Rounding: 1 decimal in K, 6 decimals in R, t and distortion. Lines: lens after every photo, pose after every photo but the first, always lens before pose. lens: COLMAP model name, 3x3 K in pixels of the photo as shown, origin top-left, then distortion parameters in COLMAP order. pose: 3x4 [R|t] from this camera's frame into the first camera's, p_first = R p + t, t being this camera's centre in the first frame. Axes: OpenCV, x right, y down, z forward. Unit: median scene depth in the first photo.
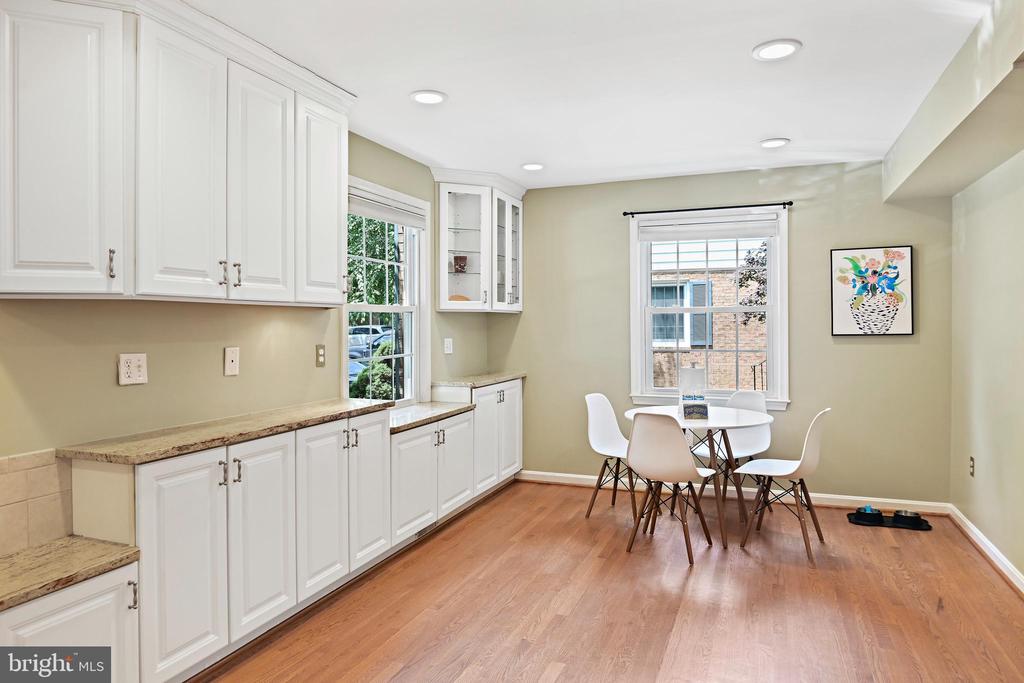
lens RADIAL K [[652.7, 0, 512.4], [0, 652.7, 335.6], [0, 0, 1]] dist [-0.001479, -0.000291]
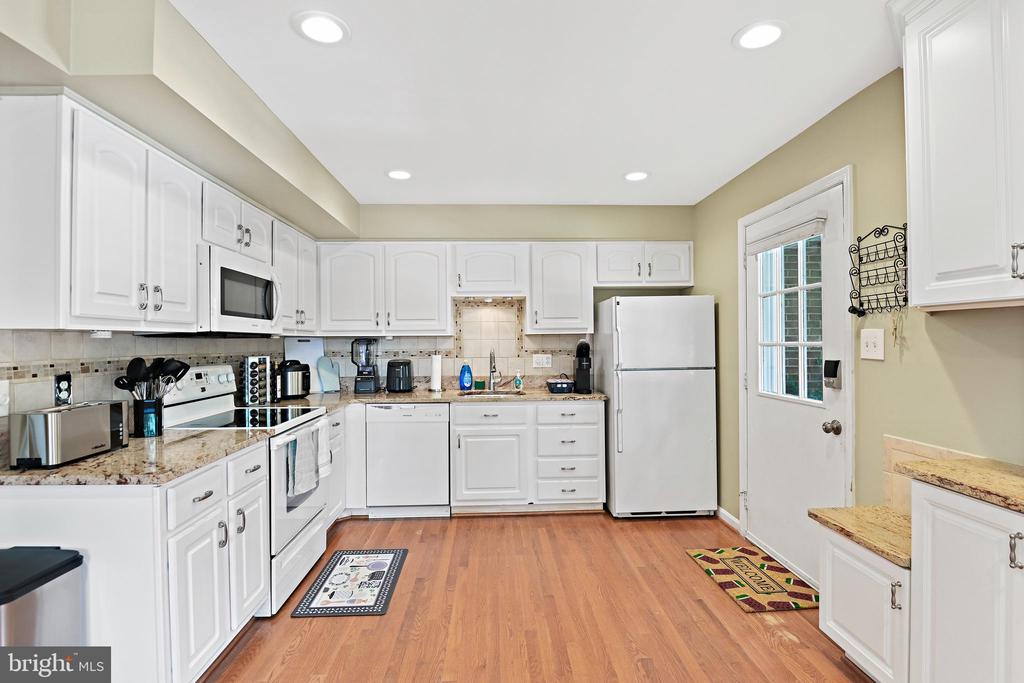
lens RADIAL K [[495.5, 0, 510.1], [0, 495.5, 339.5], [0, 0, 1]] dist [-0.017492, -0.000864]
pose [[-0.911665, 0.011038, -0.410786, 0.280925], [0.006111, 0.999893, 0.013305, -0.026417], [0.410888, 0.009619, -0.911635, 1.358755]]
